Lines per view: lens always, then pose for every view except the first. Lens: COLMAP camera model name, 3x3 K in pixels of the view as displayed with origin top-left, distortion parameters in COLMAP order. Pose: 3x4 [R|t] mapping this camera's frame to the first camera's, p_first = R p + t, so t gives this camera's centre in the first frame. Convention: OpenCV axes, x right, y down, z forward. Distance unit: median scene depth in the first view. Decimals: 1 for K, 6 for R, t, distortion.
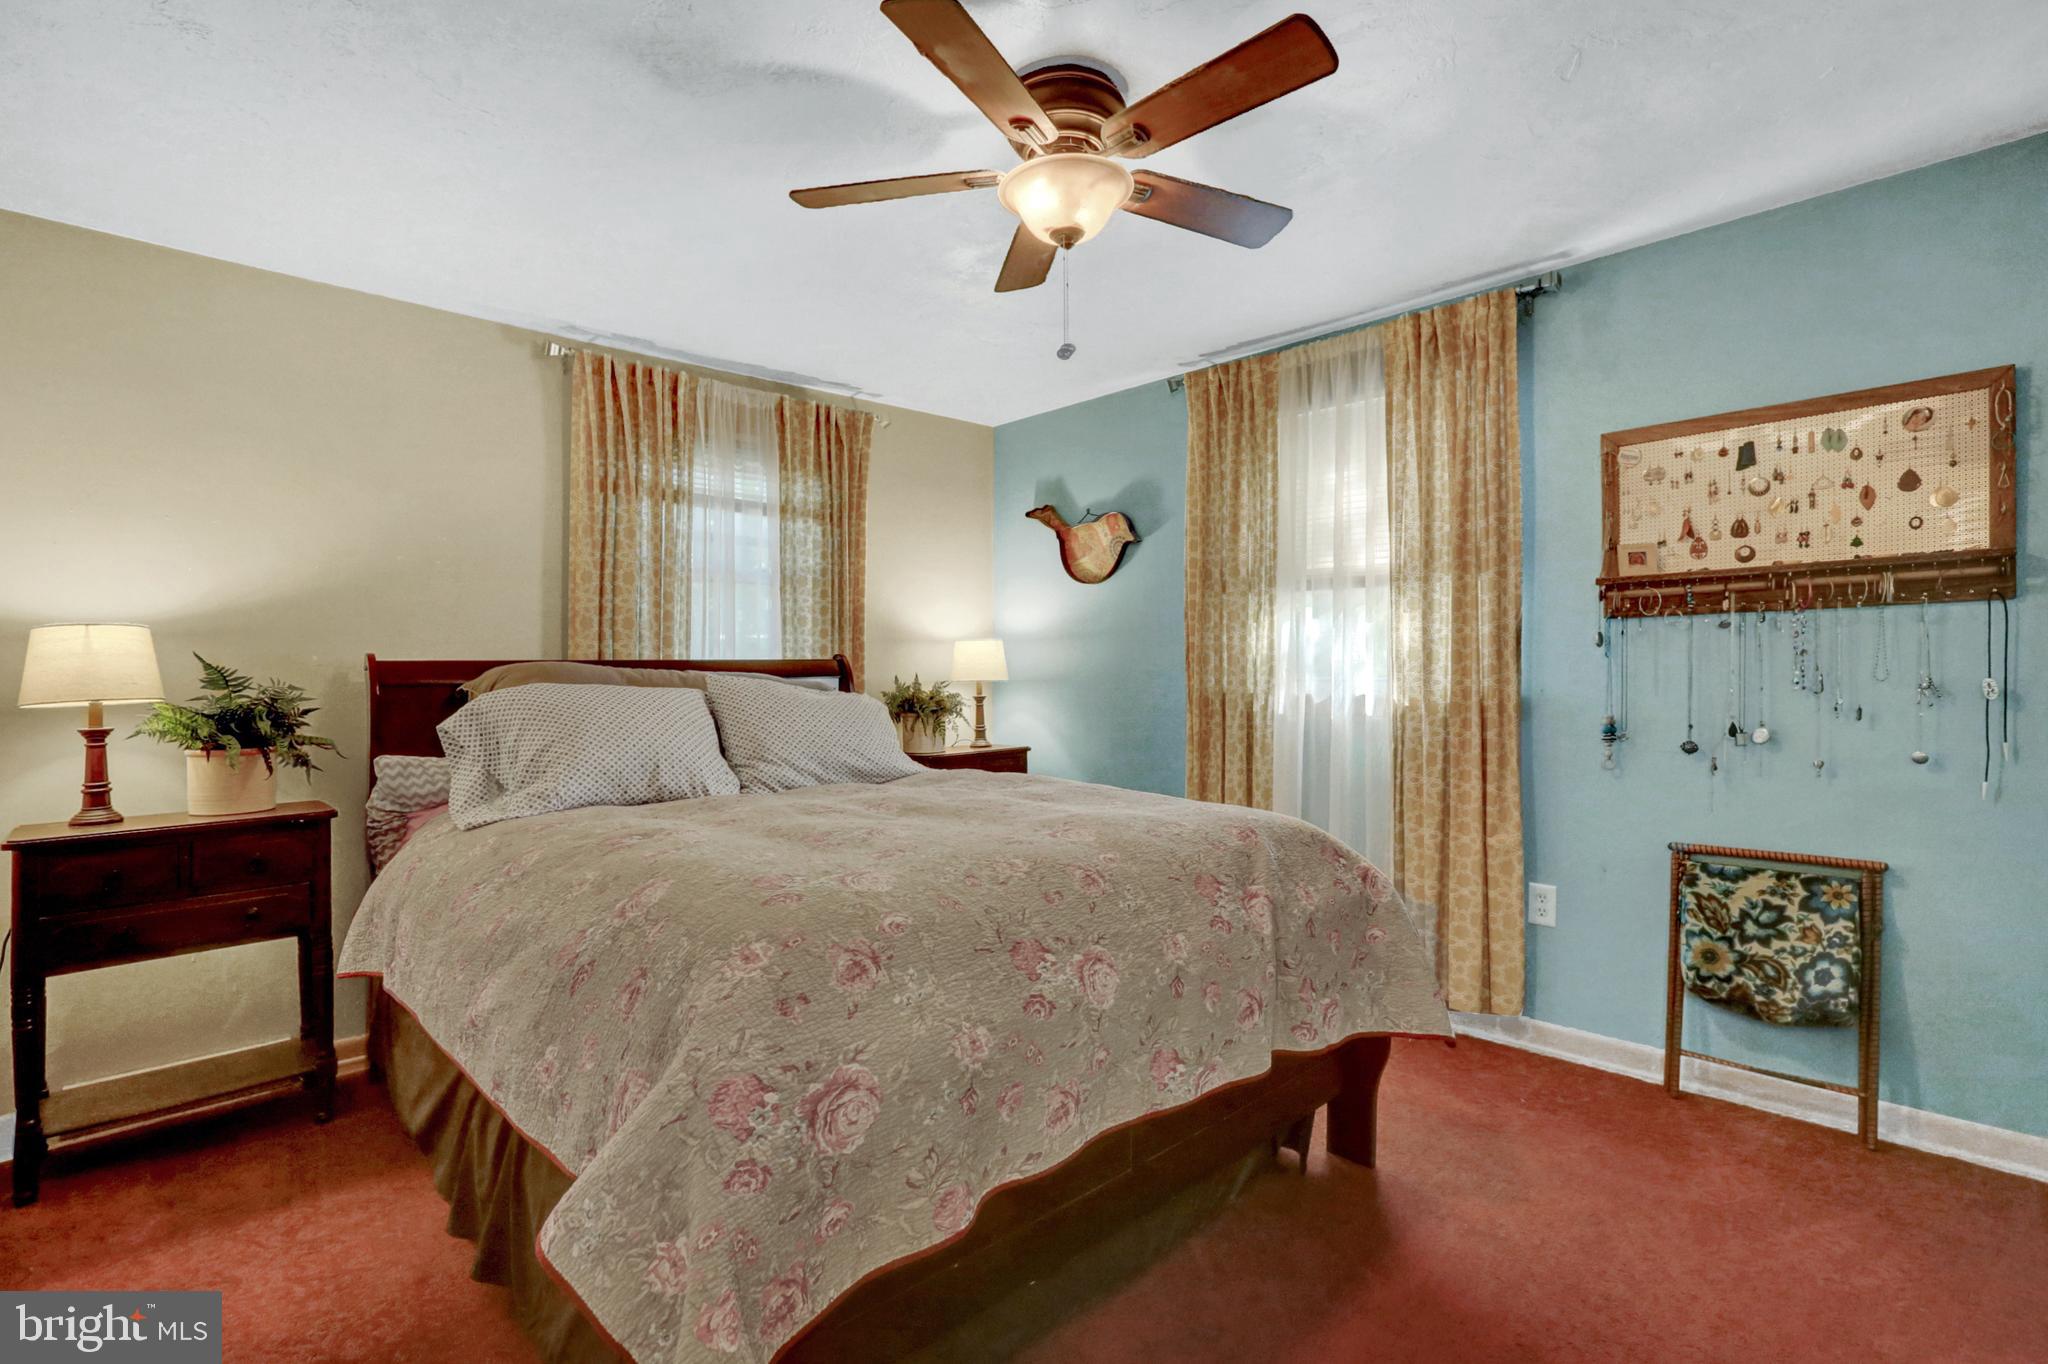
lens RADIAL K [[950.5, 0, 1022.1], [0, 950.5, 663.9], [0, 0, 1]] dist [-0.046559, 0.012449]
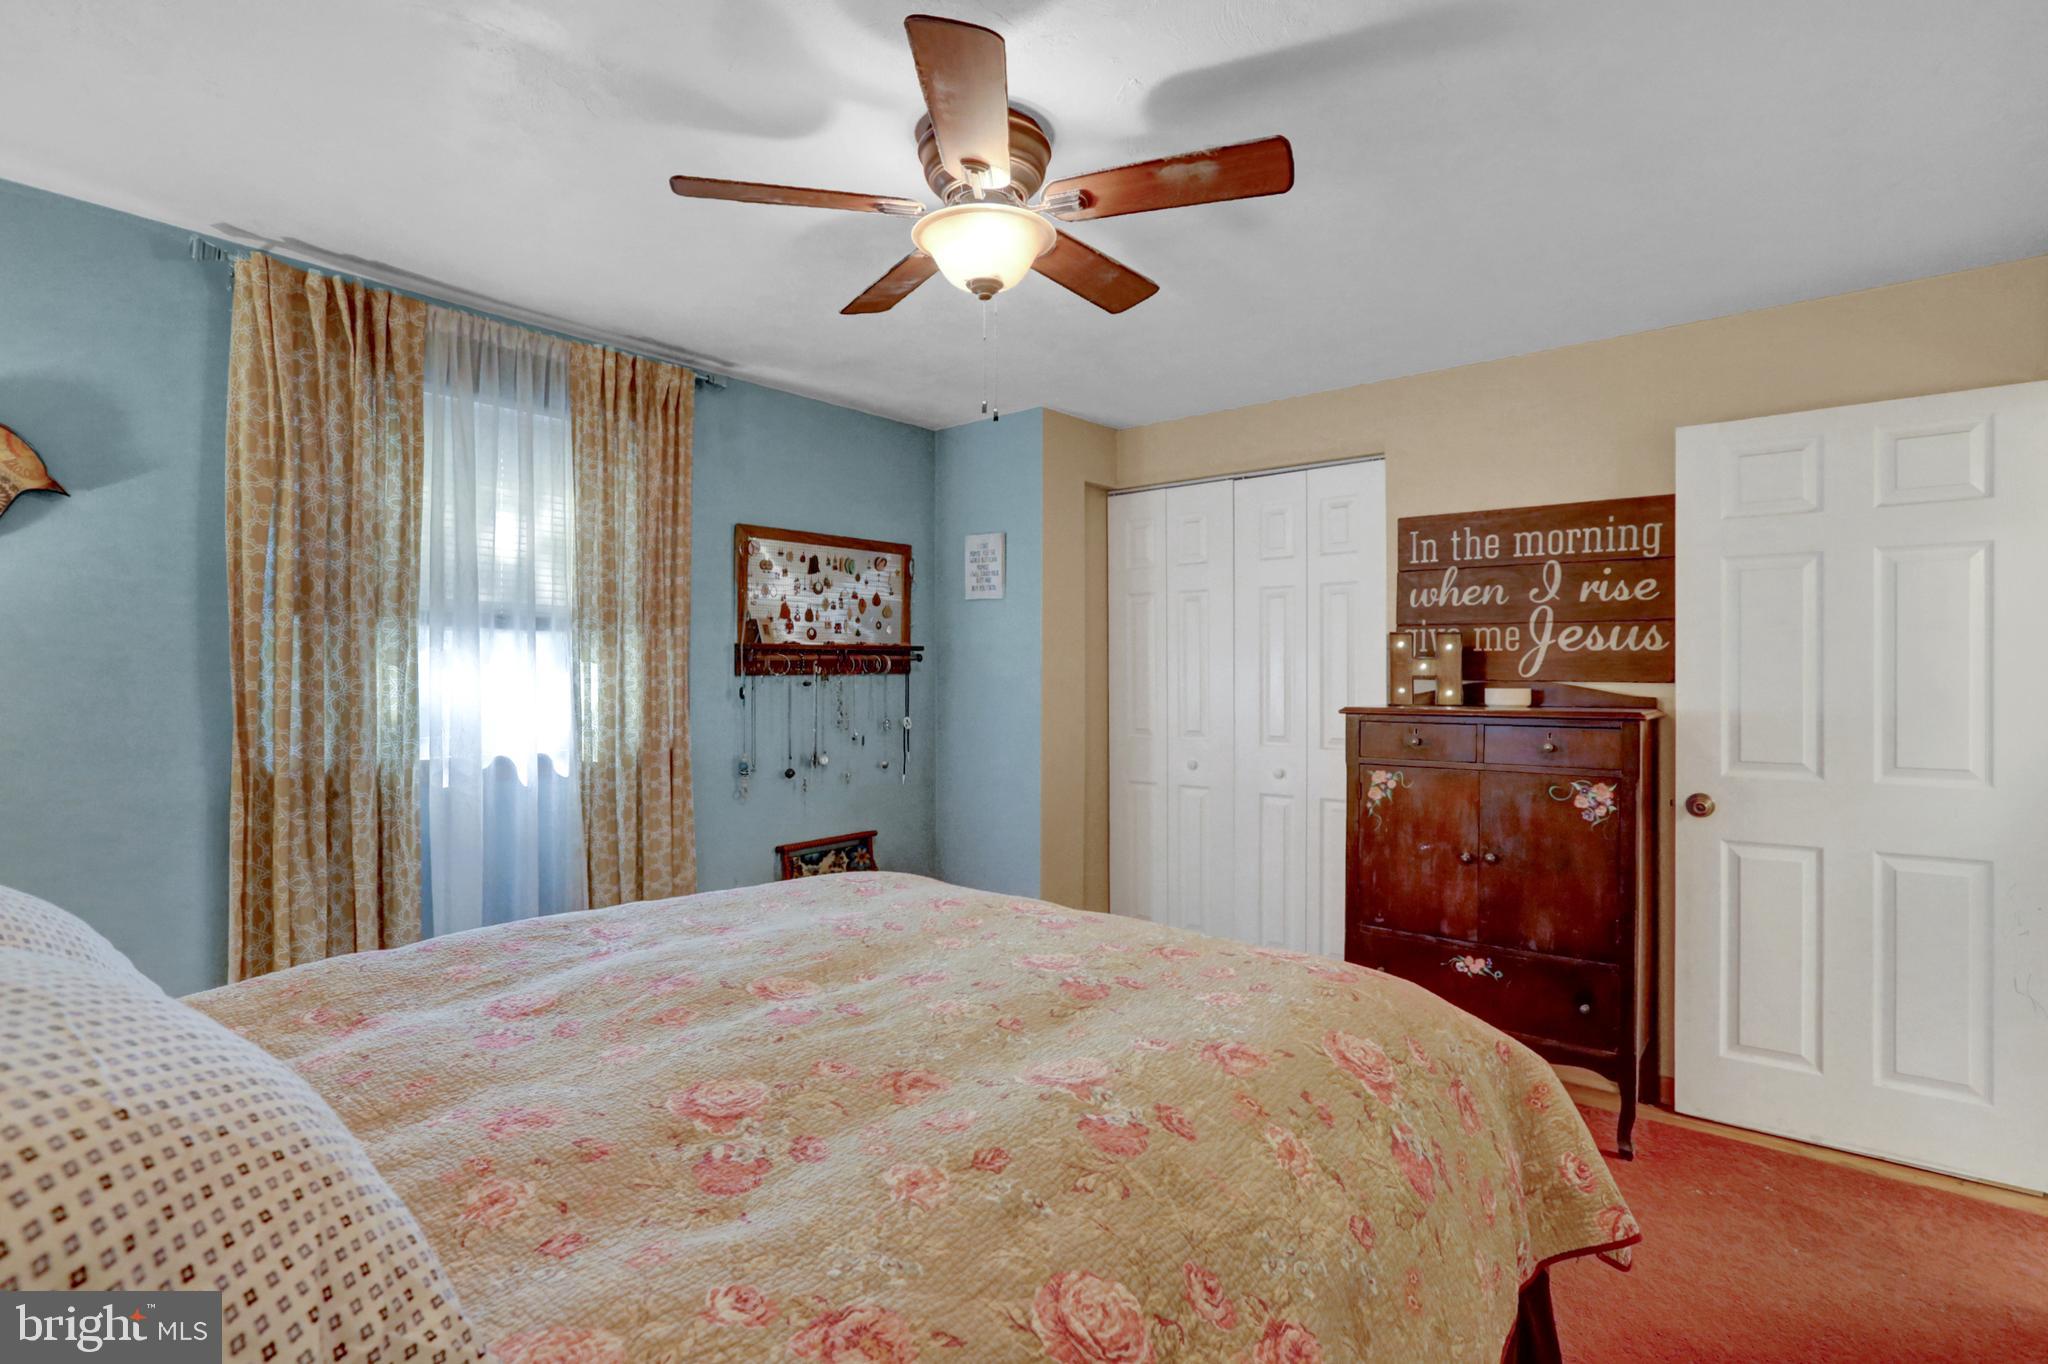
lens RADIAL K [[950.5, 0, 1021.6], [0, 950.5, 691.7], [0, 0, 1]] dist [-0.046559, 0.012449]
pose [[-0.128588, -0.003897, 0.991690, -0.693889], [0.002310, 0.999988, 0.004229, -0.033731], [-0.991695, 0.002835, -0.128577, 0.850104]]
